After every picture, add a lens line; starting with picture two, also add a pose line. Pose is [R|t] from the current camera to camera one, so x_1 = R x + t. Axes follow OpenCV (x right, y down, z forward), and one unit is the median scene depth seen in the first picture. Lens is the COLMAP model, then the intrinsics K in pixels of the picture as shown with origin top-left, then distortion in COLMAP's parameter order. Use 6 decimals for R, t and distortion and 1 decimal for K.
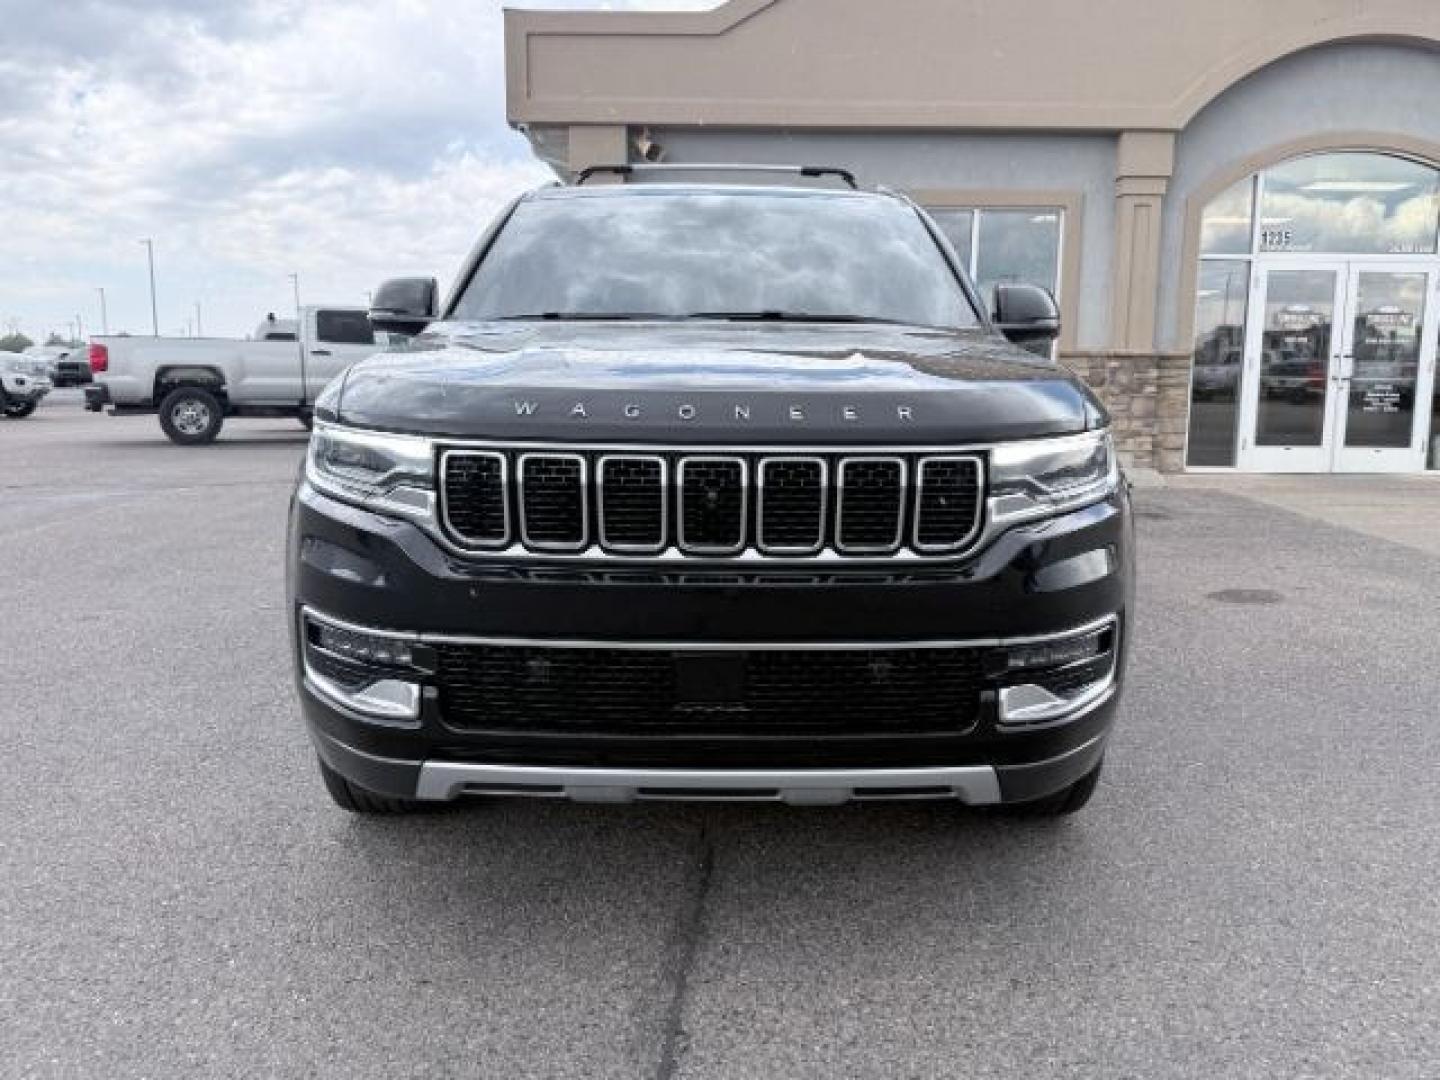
lens RADIAL K [[1194.6, 0, 729.5], [0, 1194.6, 536.3], [0, 0, 1]] dist [0.006170, 0.003290]
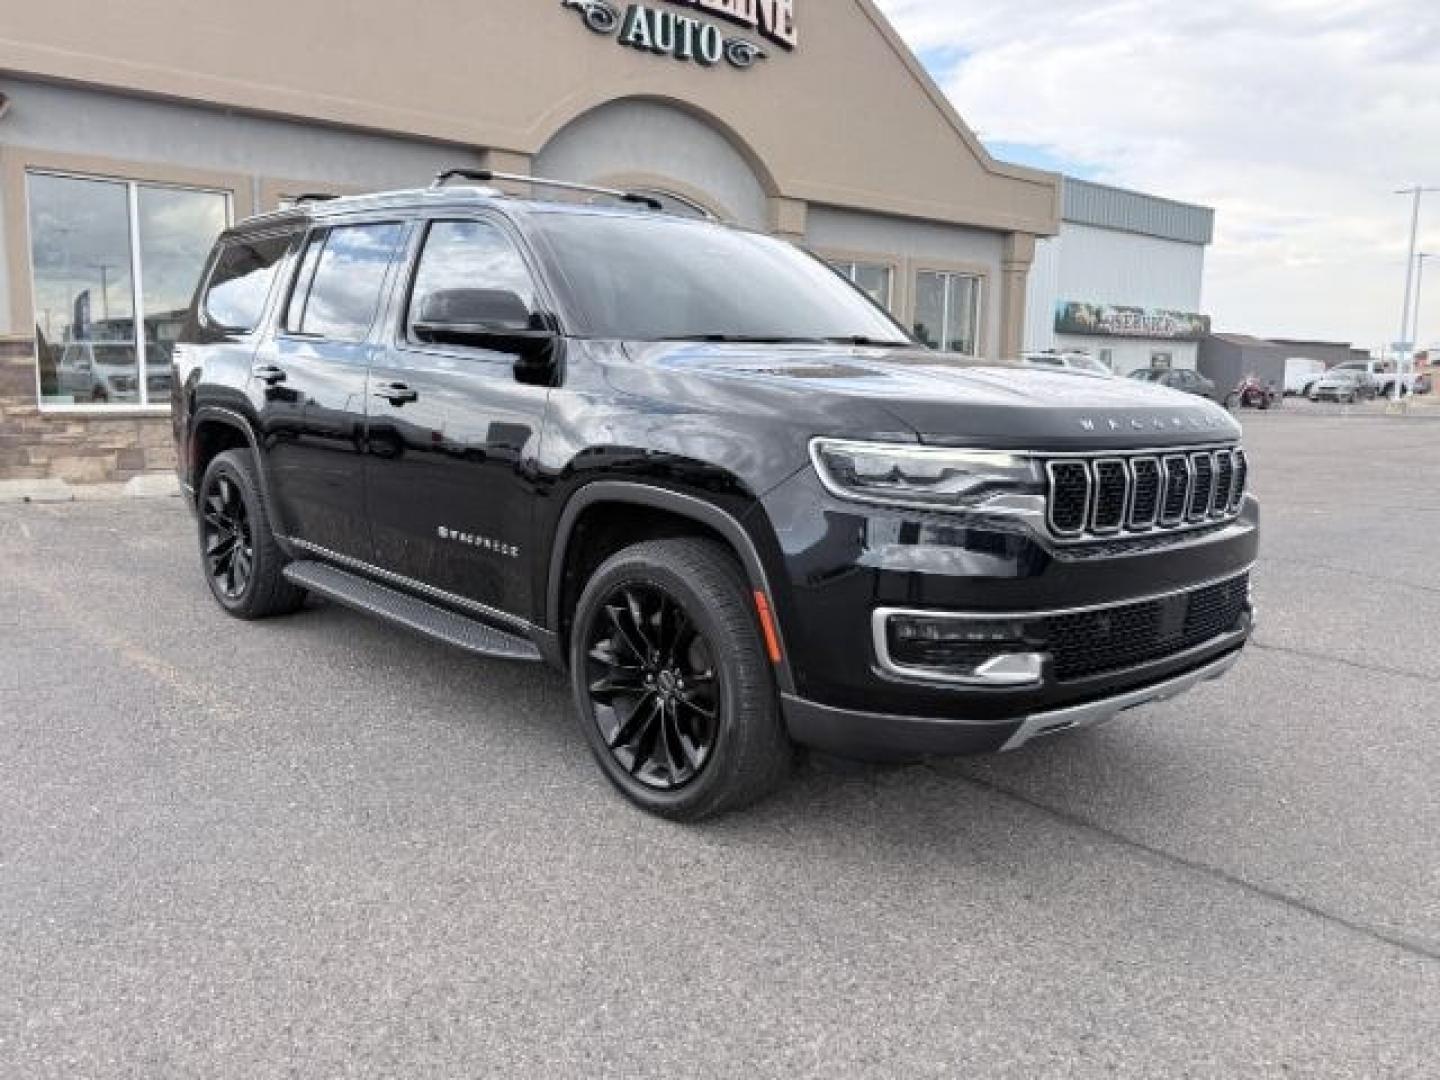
lens RADIAL K [[1210.9, 0, 712.4], [0, 1210.9, 541.8], [0, 0, 1]] dist [0.020170, -0.042466]
pose [[0.748178, -0.087494, 0.657704, -1.277709], [0.081802, 0.995869, 0.039425, -0.063785], [-0.658436, 0.024305, 0.752244, 0.264058]]
